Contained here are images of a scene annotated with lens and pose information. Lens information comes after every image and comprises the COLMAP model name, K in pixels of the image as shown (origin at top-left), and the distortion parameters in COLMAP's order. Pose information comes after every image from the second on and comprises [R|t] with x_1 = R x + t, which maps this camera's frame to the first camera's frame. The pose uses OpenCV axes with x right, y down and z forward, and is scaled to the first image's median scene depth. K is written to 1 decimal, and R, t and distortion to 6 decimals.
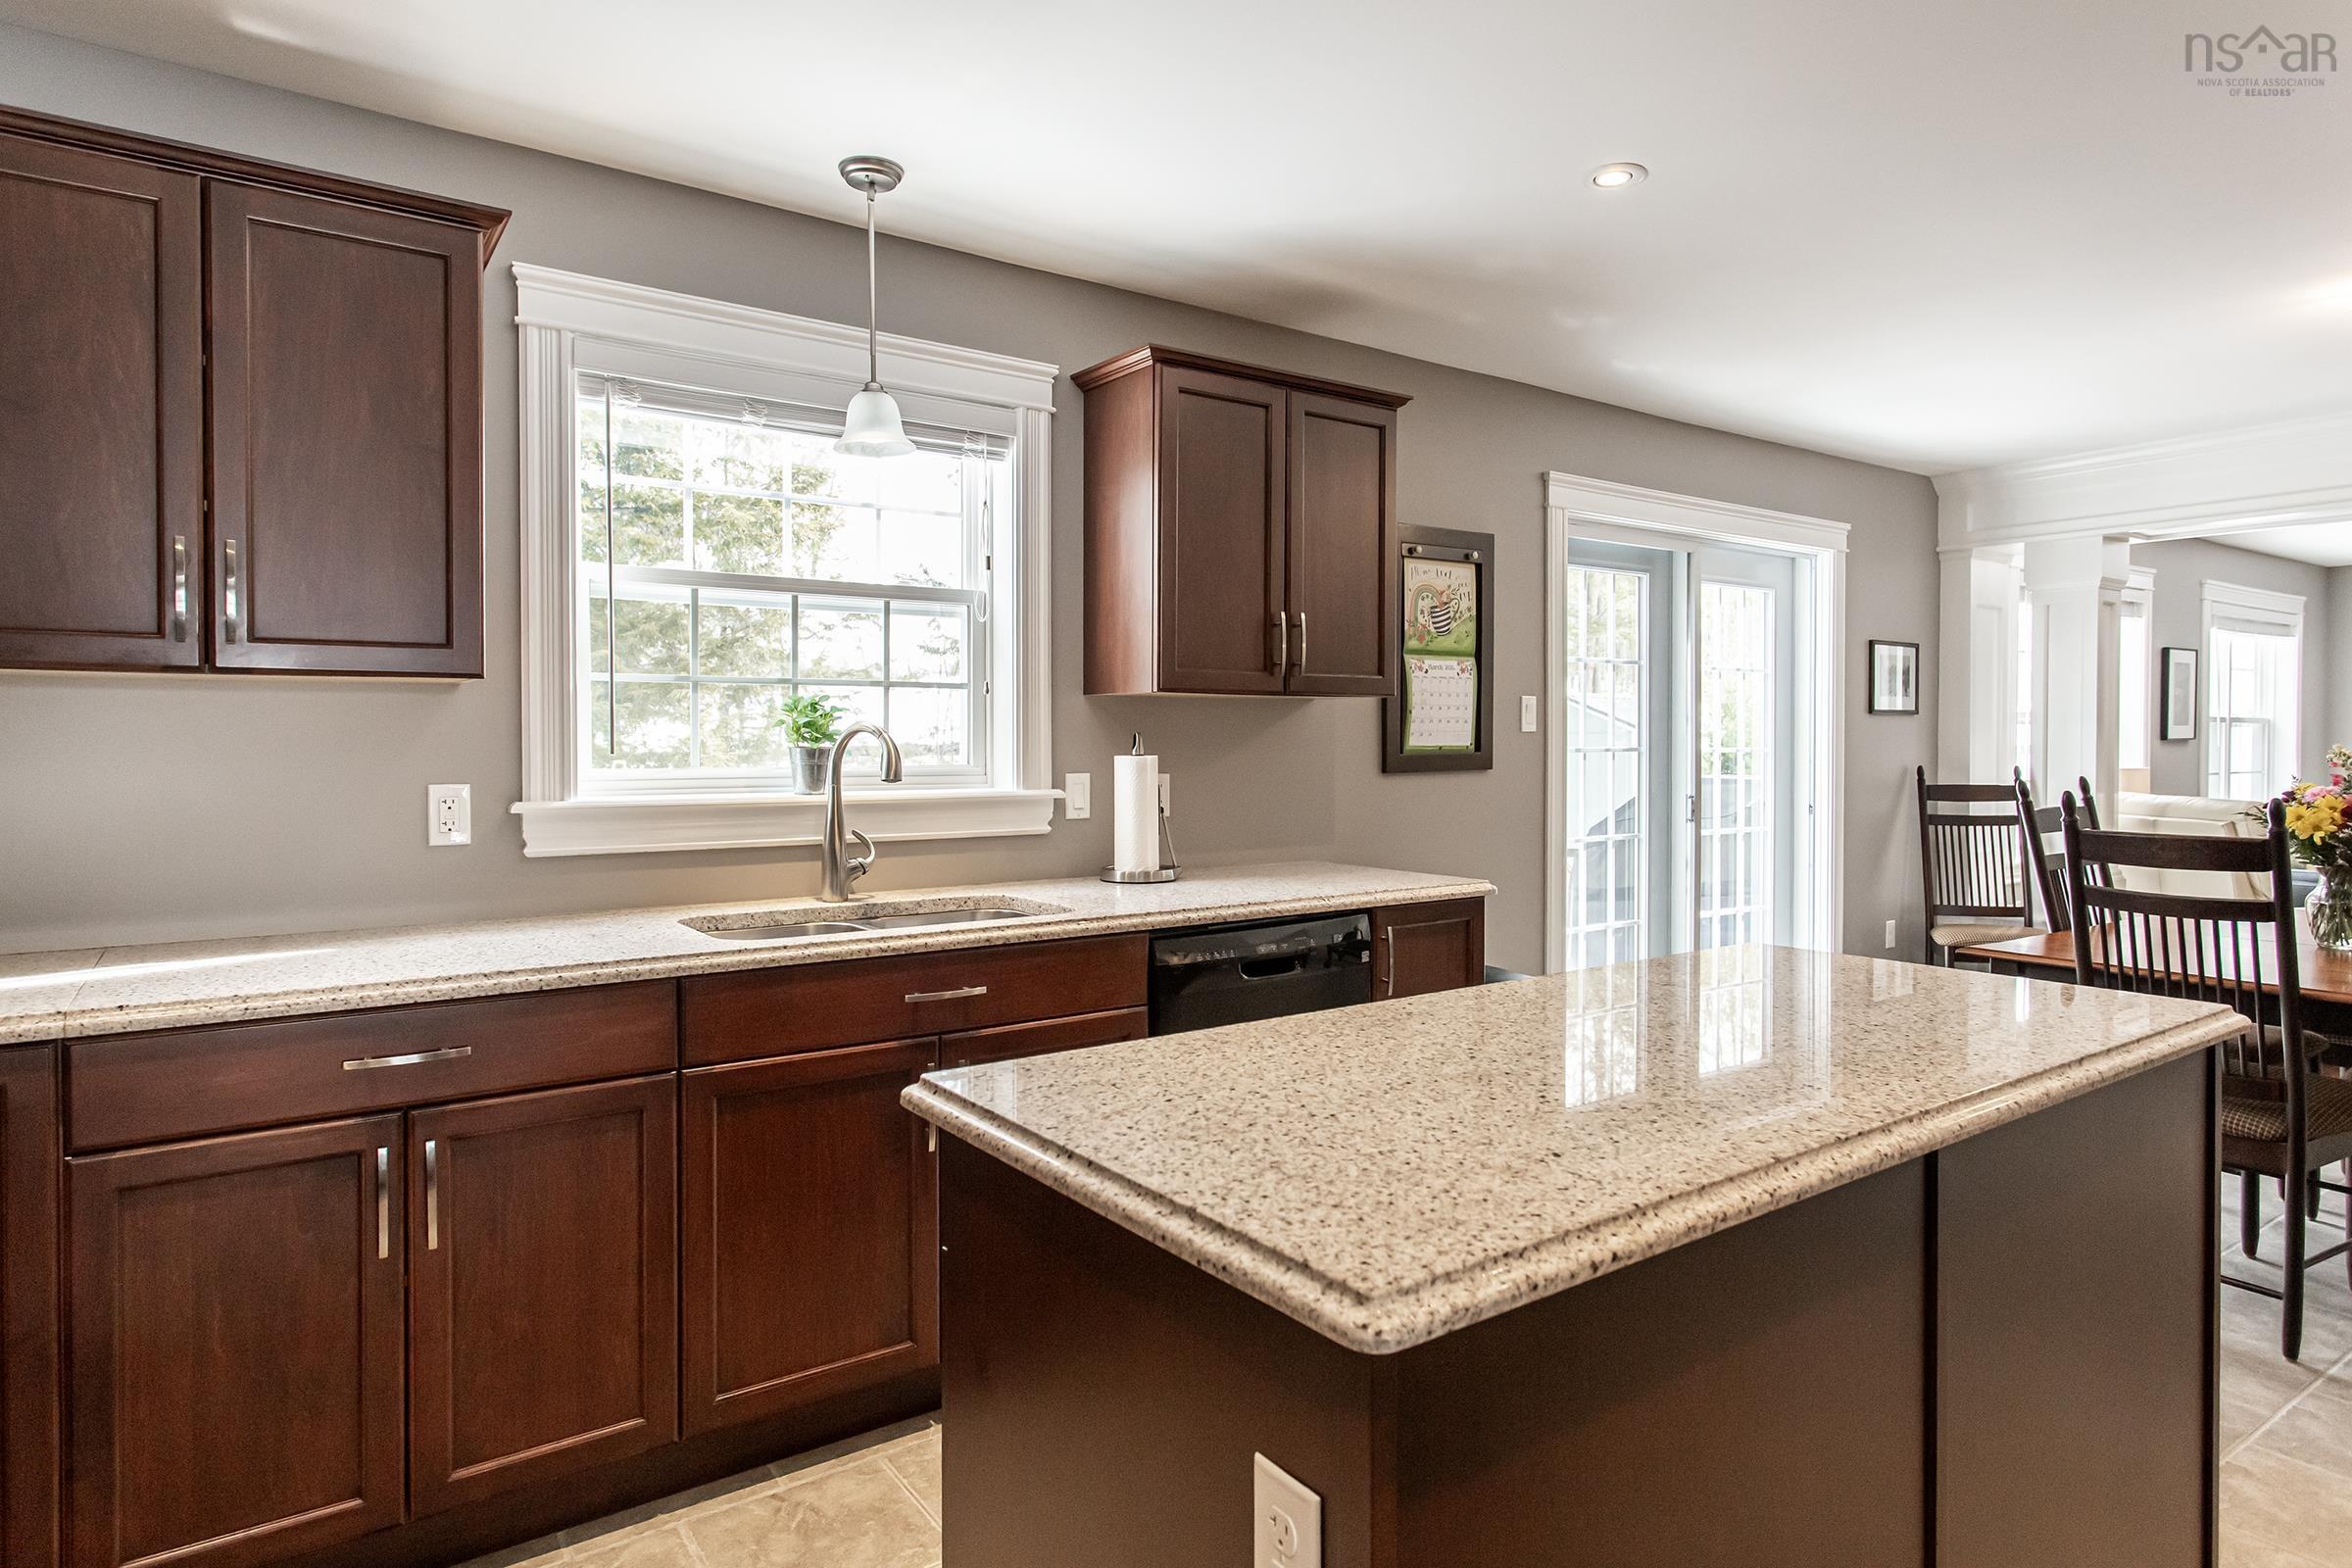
lens RADIAL K [[1314.8, 0, 1160.6], [0, 1314.8, 767.0], [0, 0, 1]] dist [0.002493, 0.003959]
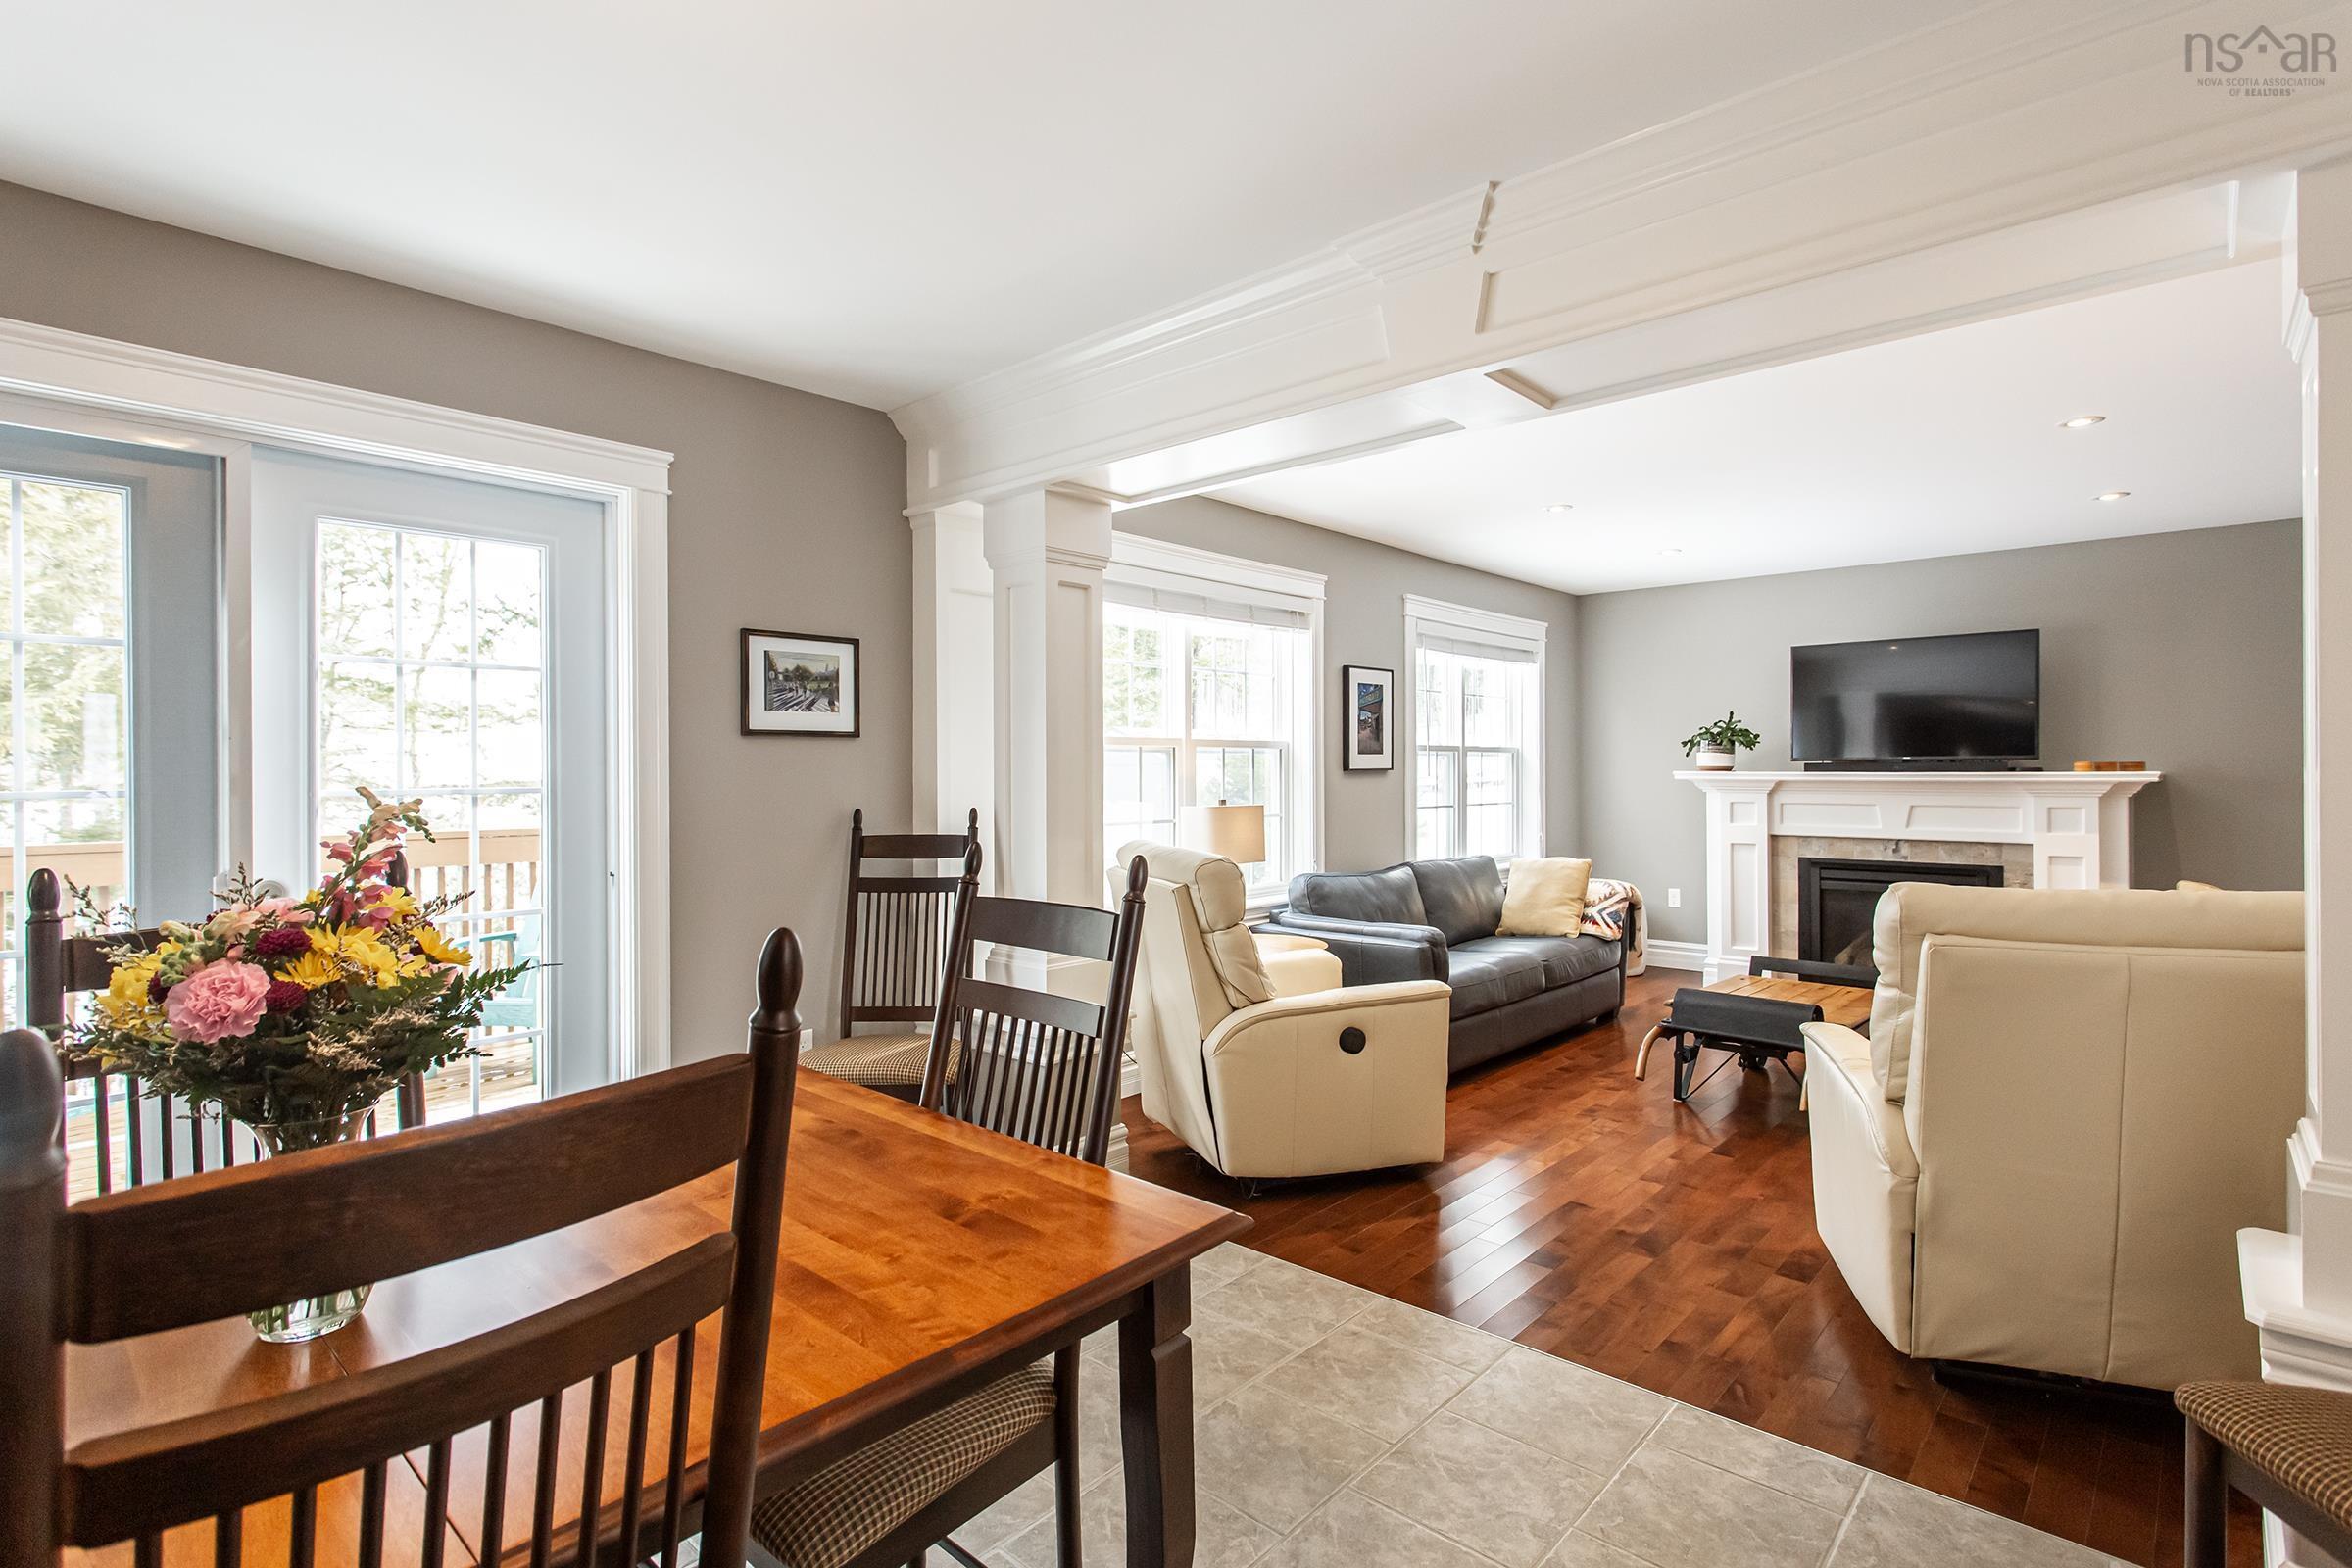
lens RADIAL K [[1144.1, 0, 1197.1], [0, 1144.1, 759.4], [0, 0, 1]] dist [0.002560, 0.000156]
pose [[0.980516, -0.001787, 0.196431, 0.925964], [0.008097, 0.999476, -0.031326, -0.009930], [-0.196272, 0.032306, 0.980017, 0.512051]]
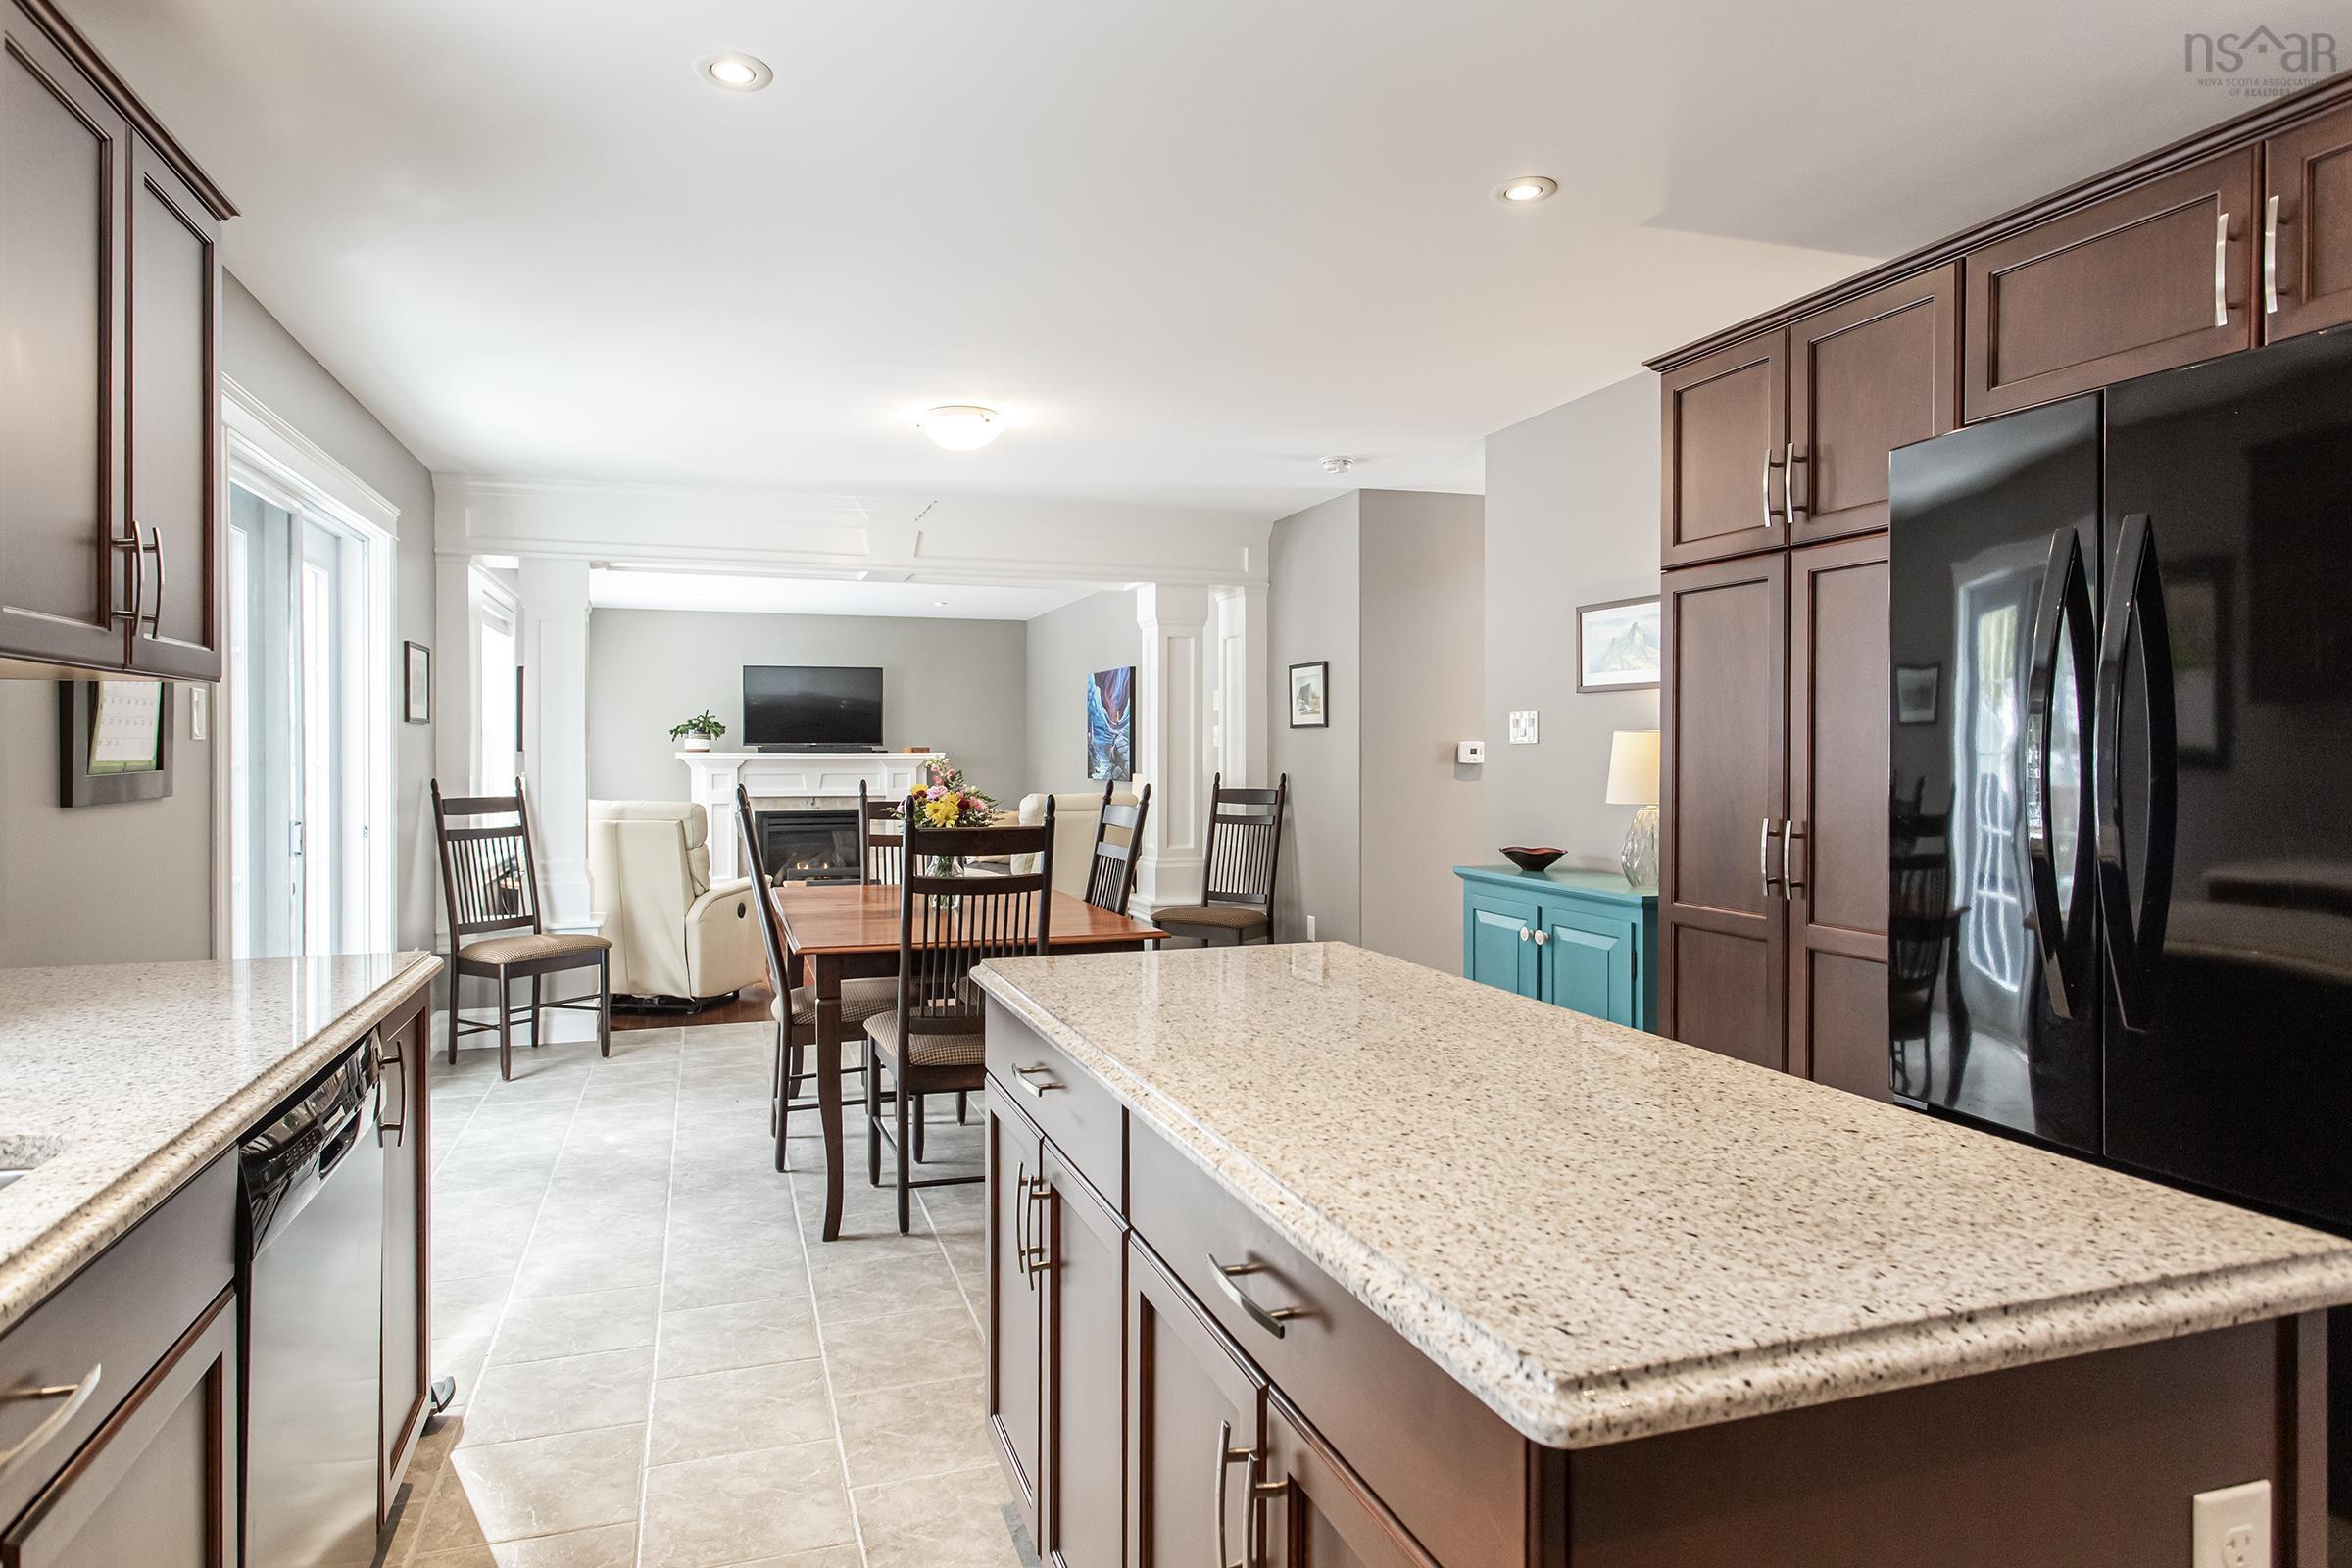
lens RADIAL K [[1314.8, 0, 1162.0], [0, 1314.8, 774.2], [0, 0, 1]] dist [0.002493, 0.003959]
pose [[0.296054, -0.017043, 0.955019, -0.242070], [0.020343, 0.999727, 0.011534, -0.006493], [-0.954955, 0.016013, 0.296320, 0.326393]]
